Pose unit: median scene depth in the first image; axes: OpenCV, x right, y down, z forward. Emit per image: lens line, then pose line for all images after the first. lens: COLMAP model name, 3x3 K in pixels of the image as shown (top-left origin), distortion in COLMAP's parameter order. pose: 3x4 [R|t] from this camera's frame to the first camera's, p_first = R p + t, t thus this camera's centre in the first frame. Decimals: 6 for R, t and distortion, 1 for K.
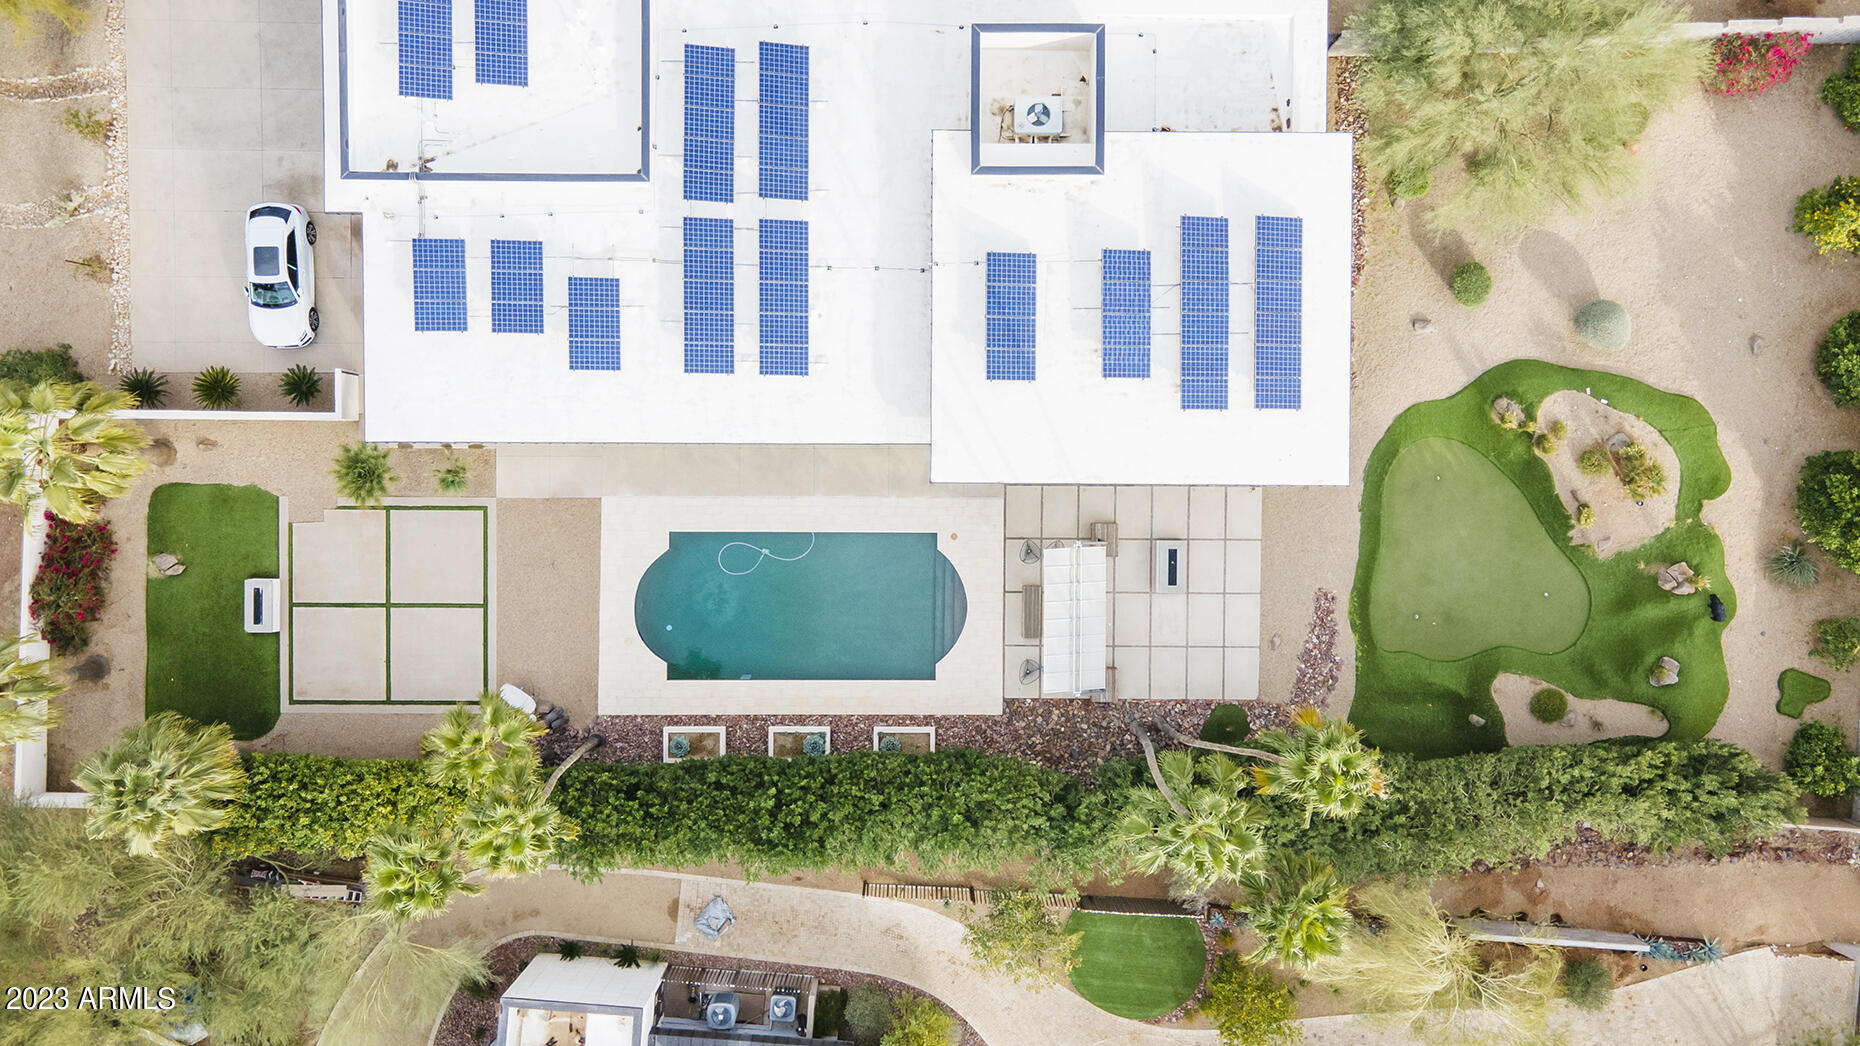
lens RADIAL K [[1343.9, 0, 898.1], [0, 1343.9, 525.5], [0, 0, 1]] dist [0.002032, 0.064400]
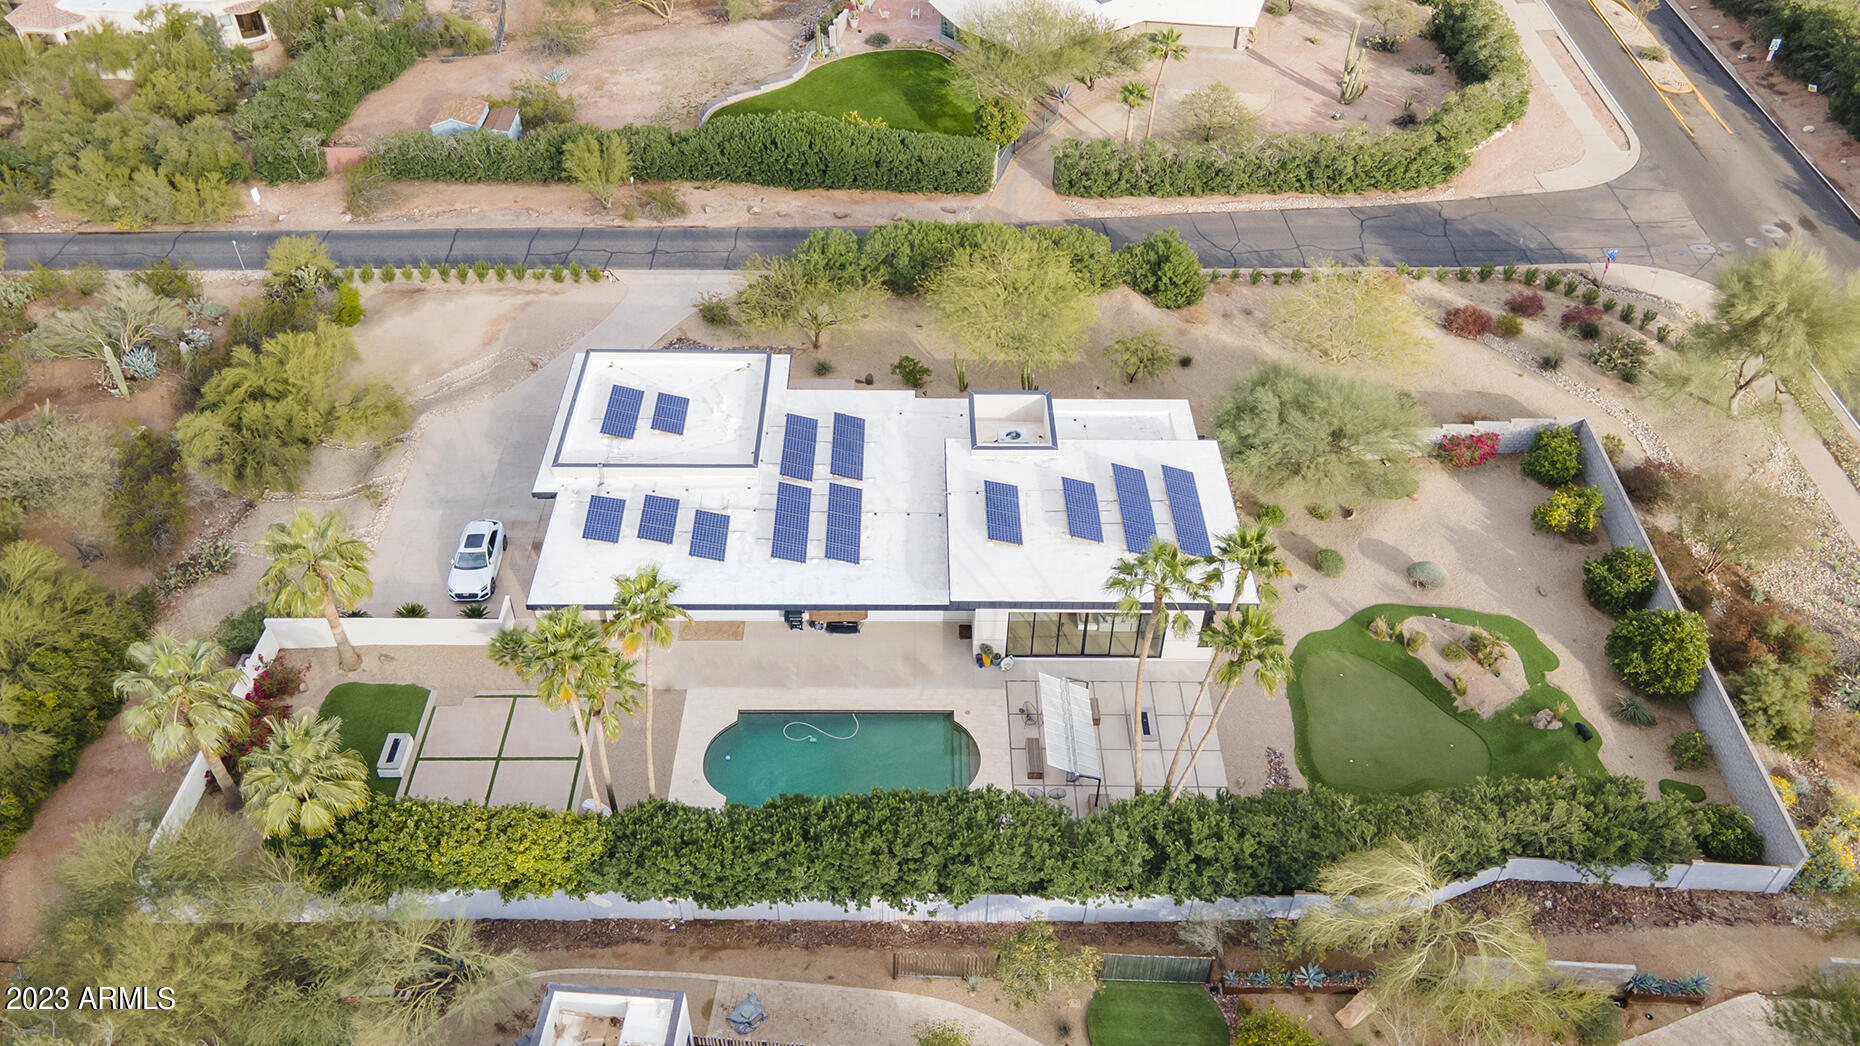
lens RADIAL K [[1343.9, 0, 898.1], [0, 1343.9, 525.5], [0, 0, 1]] dist [0.002032, 0.064400]
pose [[0.999890, 0.013400, 0.006361, -0.034510], [-0.004315, 0.673032, -0.739601, 0.842969], [-0.014191, 0.739492, 0.673016, 0.034502]]
